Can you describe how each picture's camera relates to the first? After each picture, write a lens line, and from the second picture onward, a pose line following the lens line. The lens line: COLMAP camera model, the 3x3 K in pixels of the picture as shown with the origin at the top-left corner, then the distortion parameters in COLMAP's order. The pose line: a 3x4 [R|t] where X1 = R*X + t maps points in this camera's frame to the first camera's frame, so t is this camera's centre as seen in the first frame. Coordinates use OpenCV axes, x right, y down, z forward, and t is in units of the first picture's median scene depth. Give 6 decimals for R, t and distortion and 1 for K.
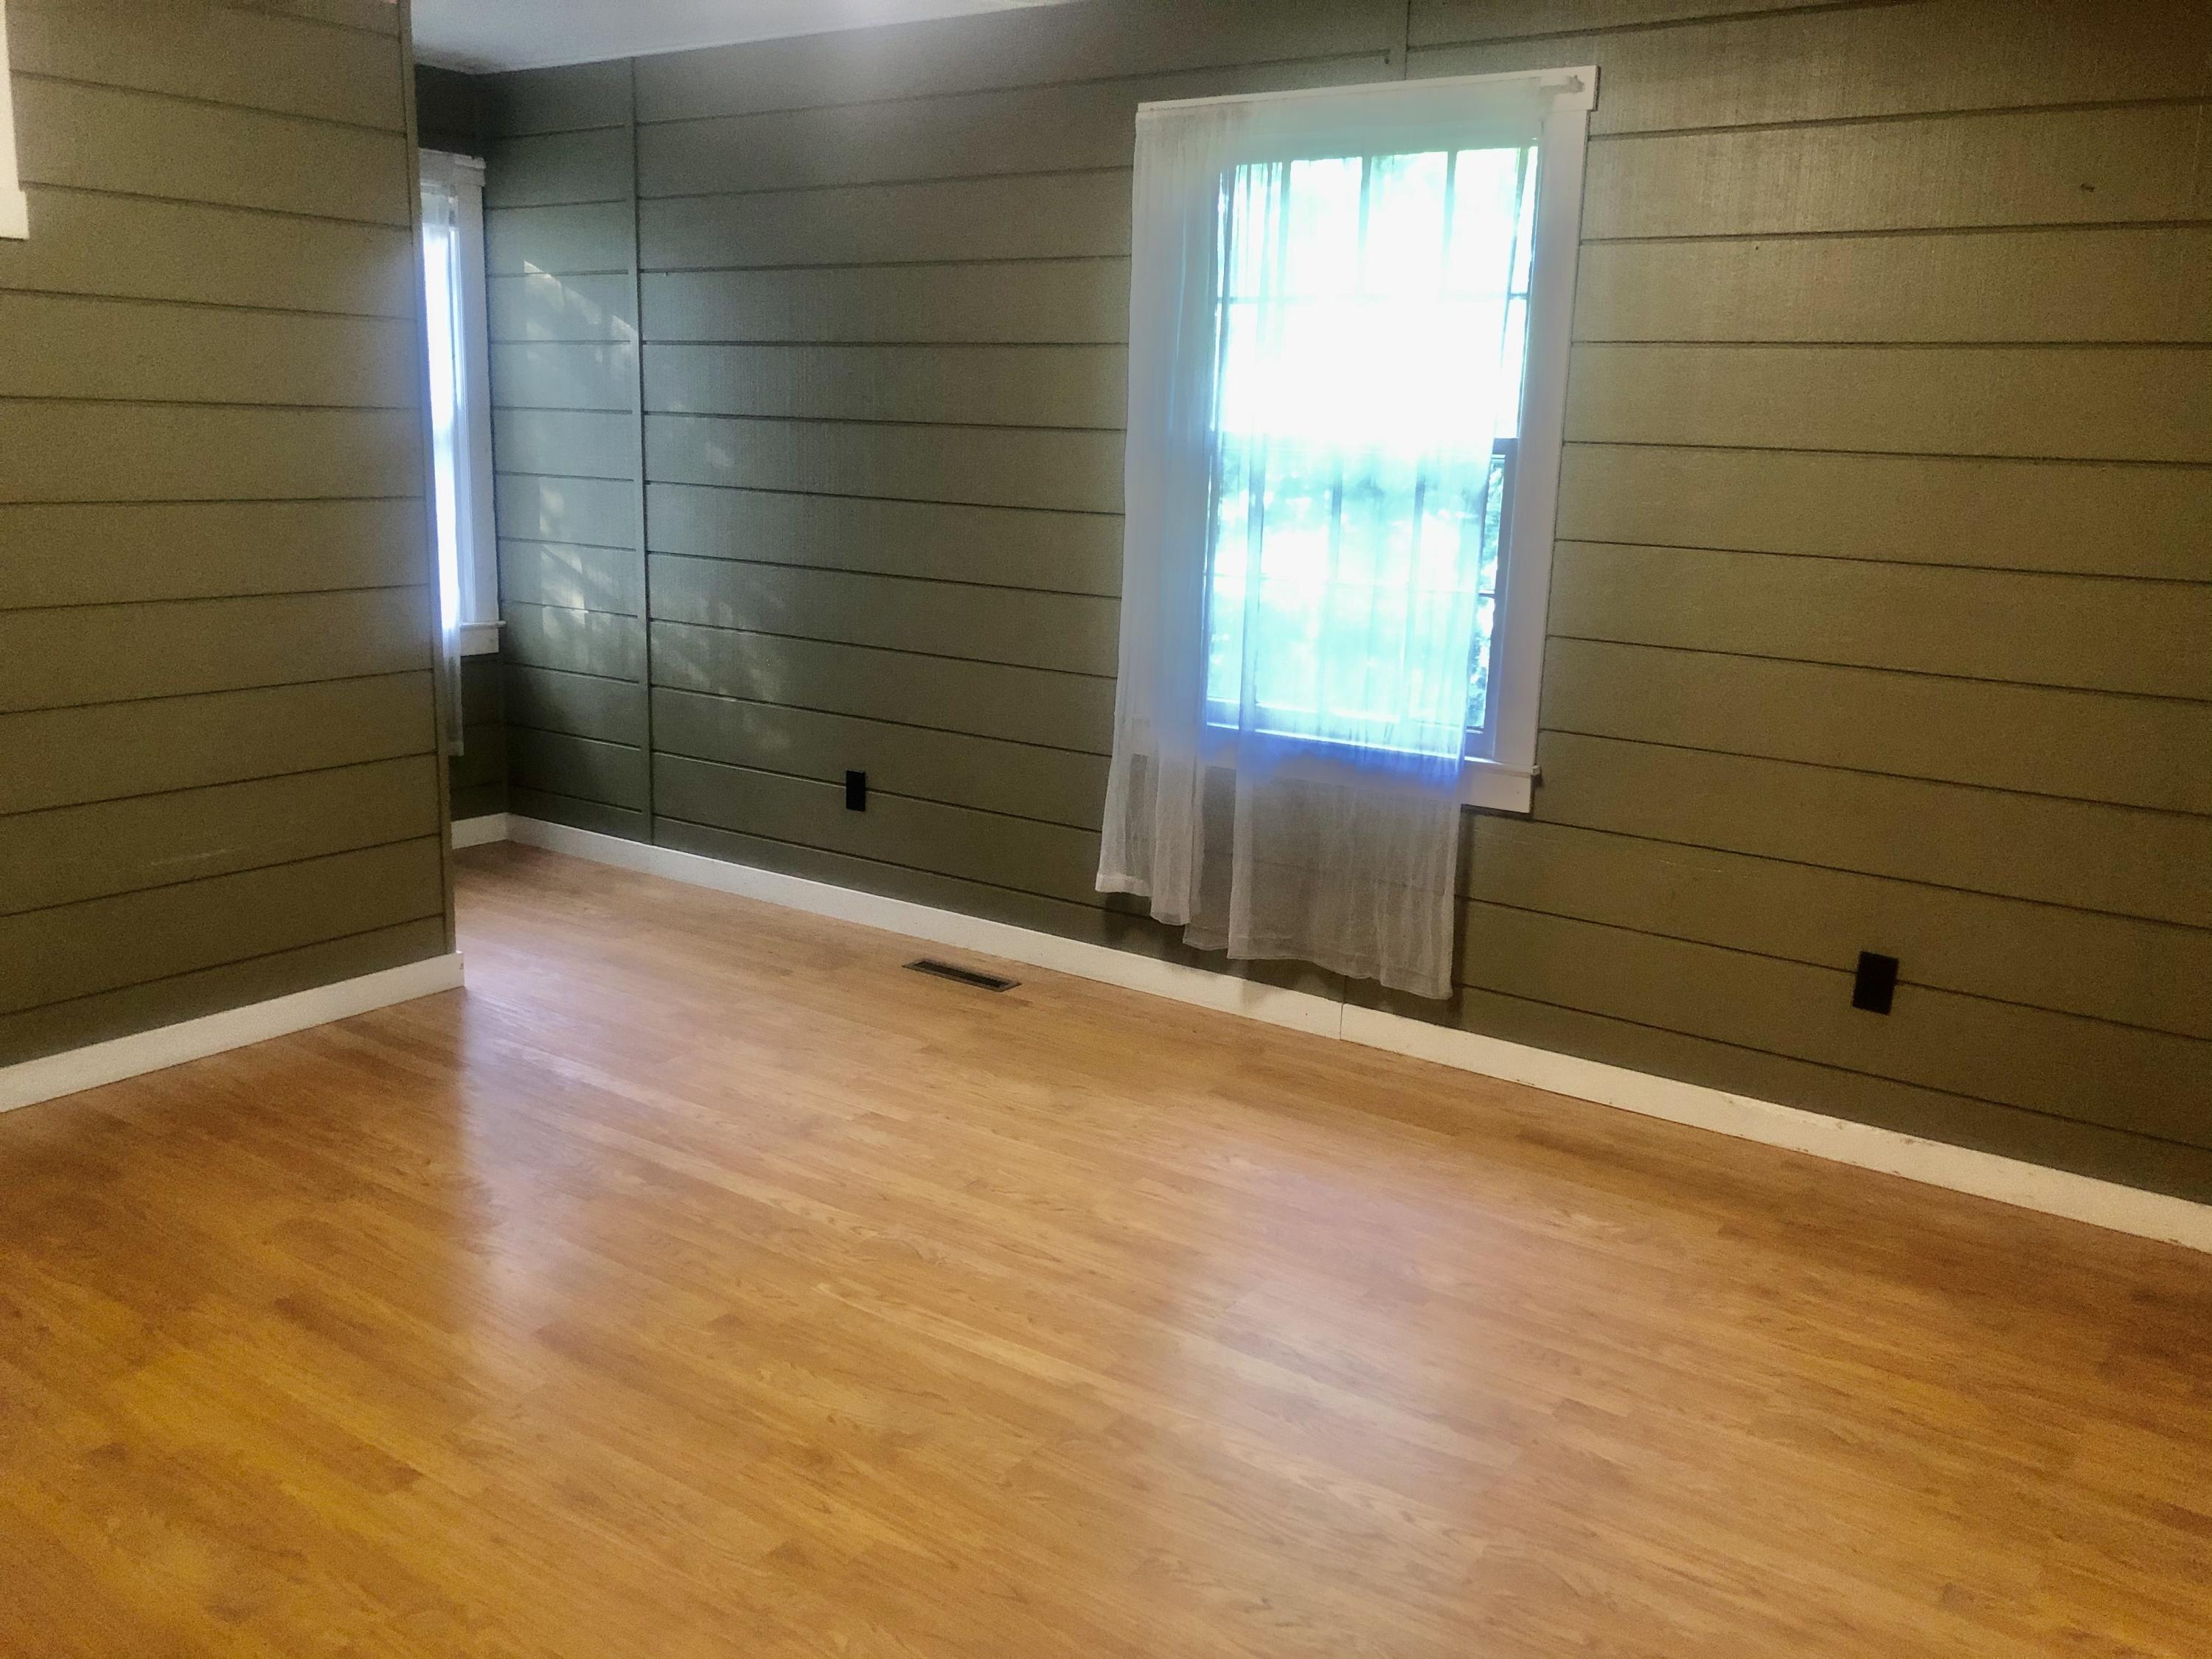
lens RADIAL K [[1820.1, 0, 1107.3], [0, 1820.1, 829.1], [0, 0, 1]] dist [-0.010623, -0.005521]
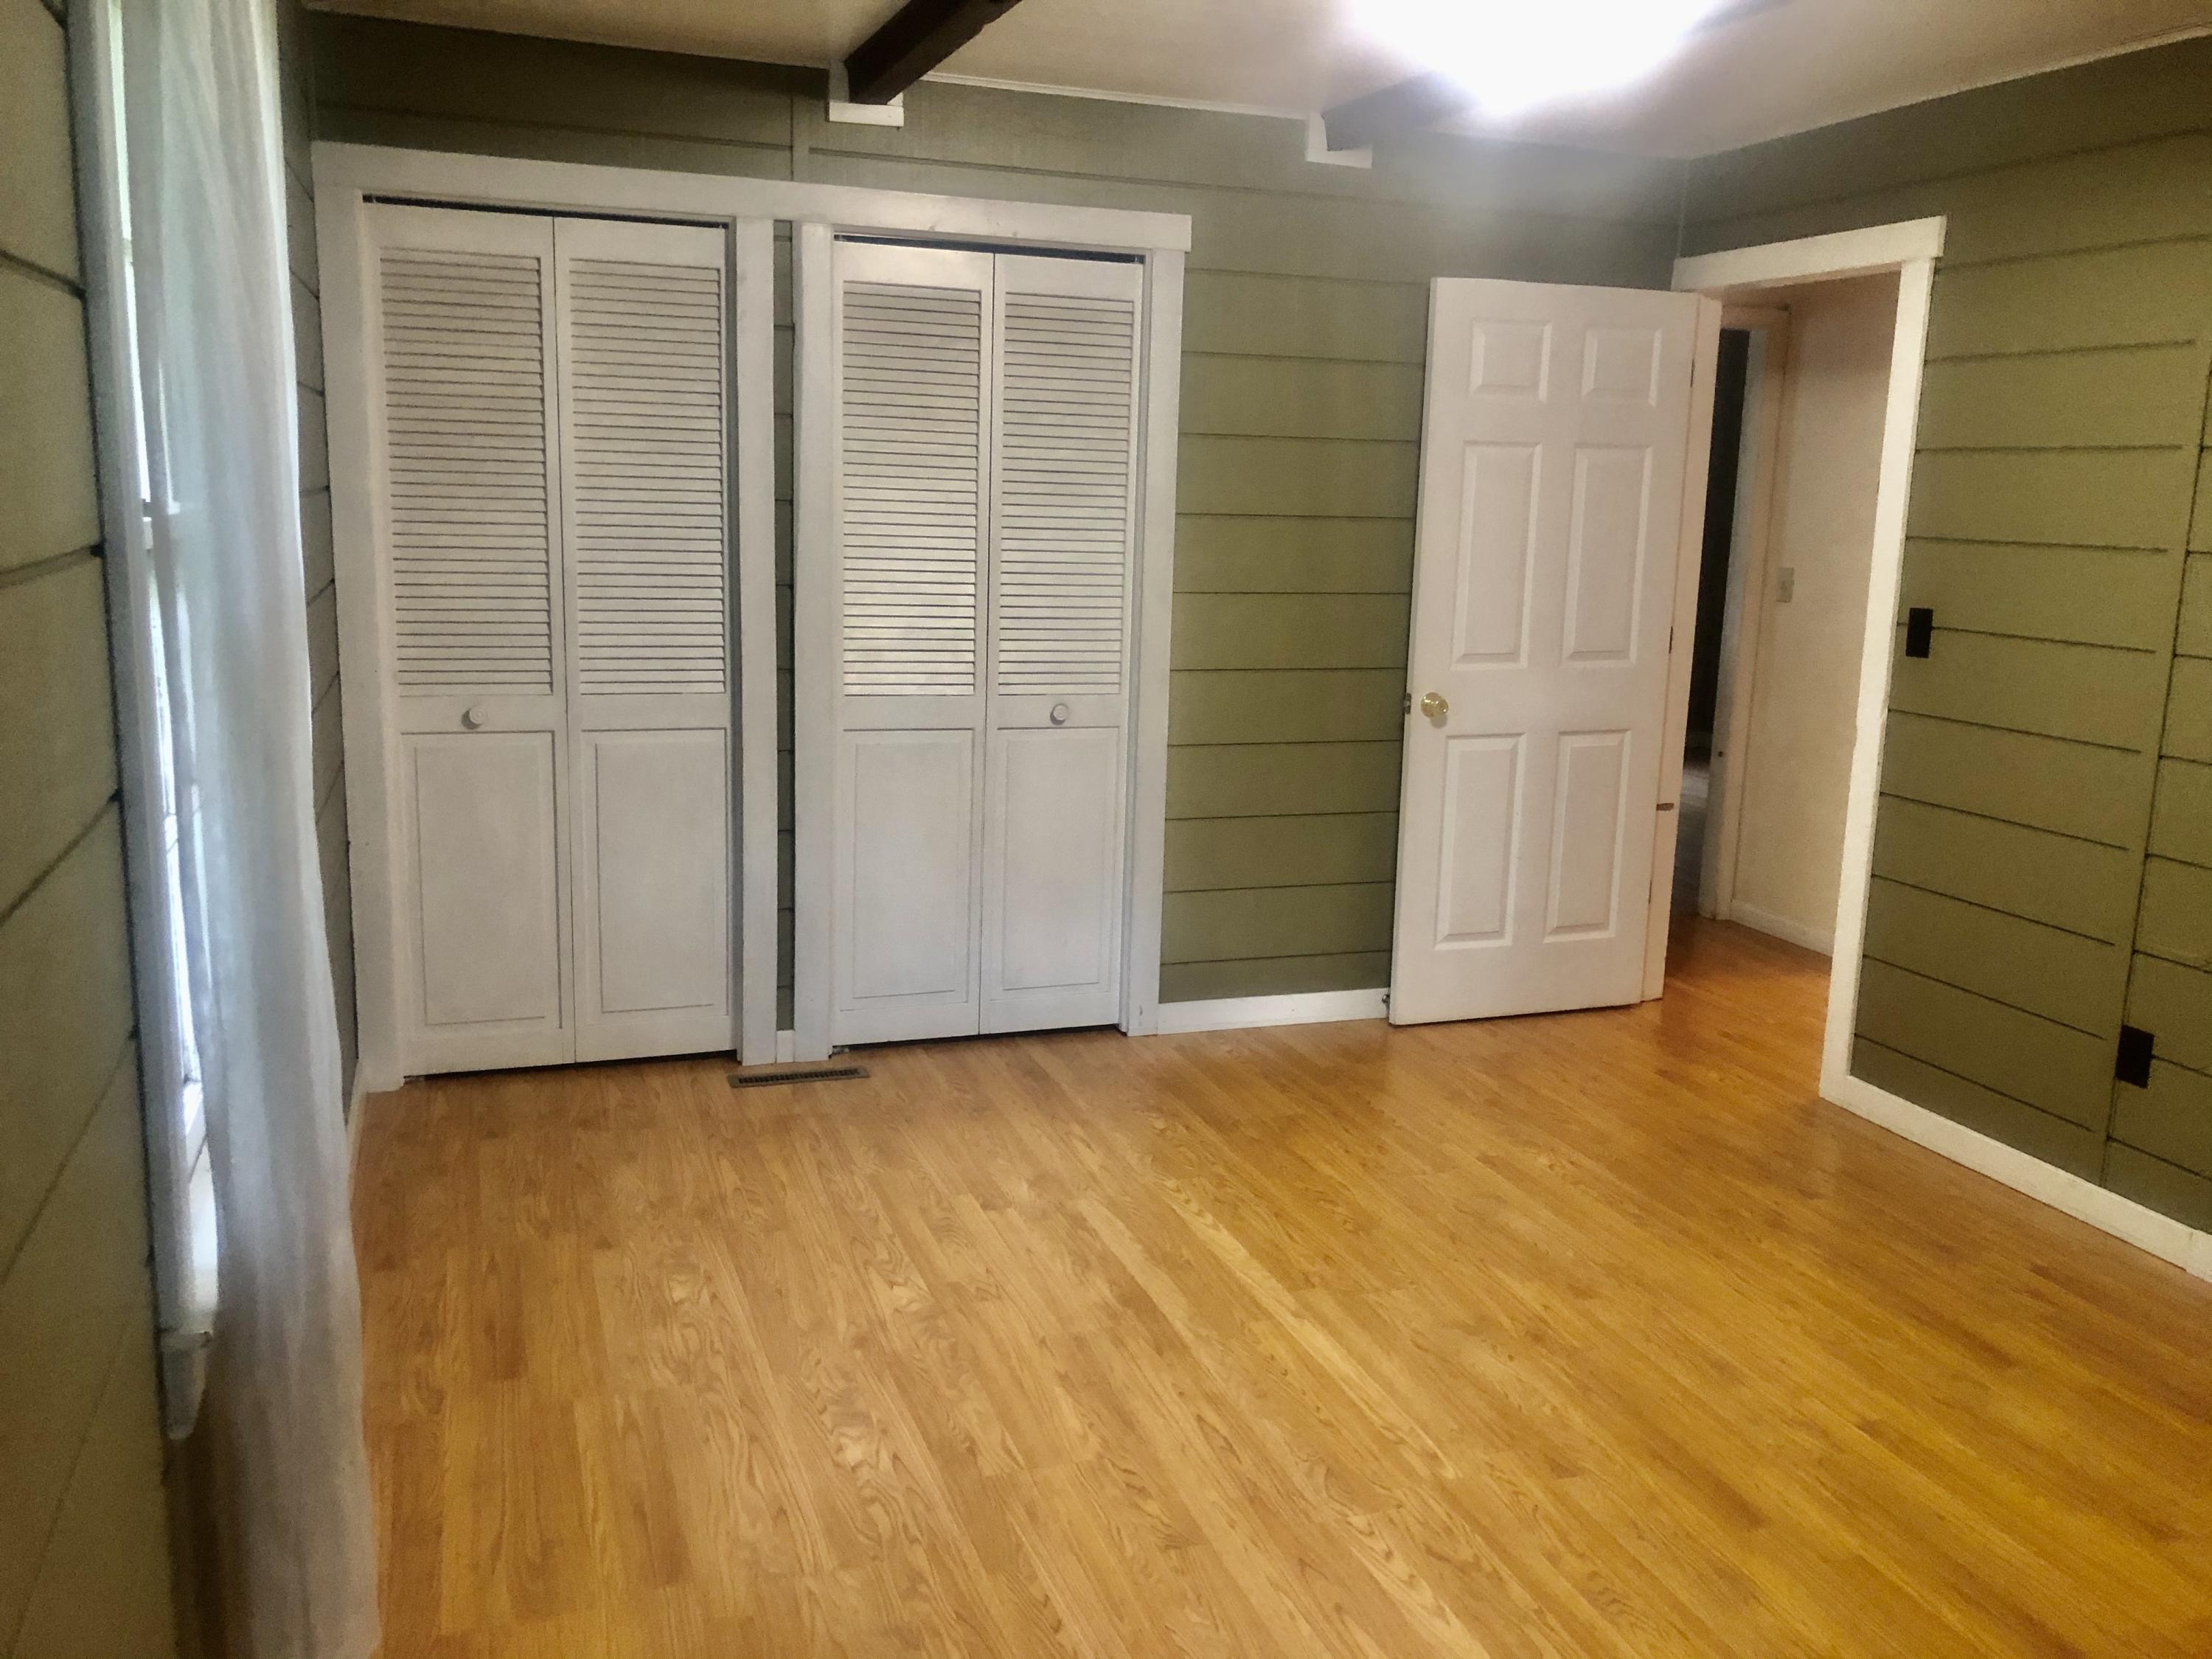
lens RADIAL K [[1820.1, 0, 1108.4], [0, 1820.1, 825.7], [0, 0, 1]] dist [-0.010623, -0.005521]
pose [[-0.816102, -0.165978, 0.553561, -0.499600], [0.070921, 0.921865, 0.380967, -0.438365], [-0.573540, 0.350167, -0.740564, 1.772343]]
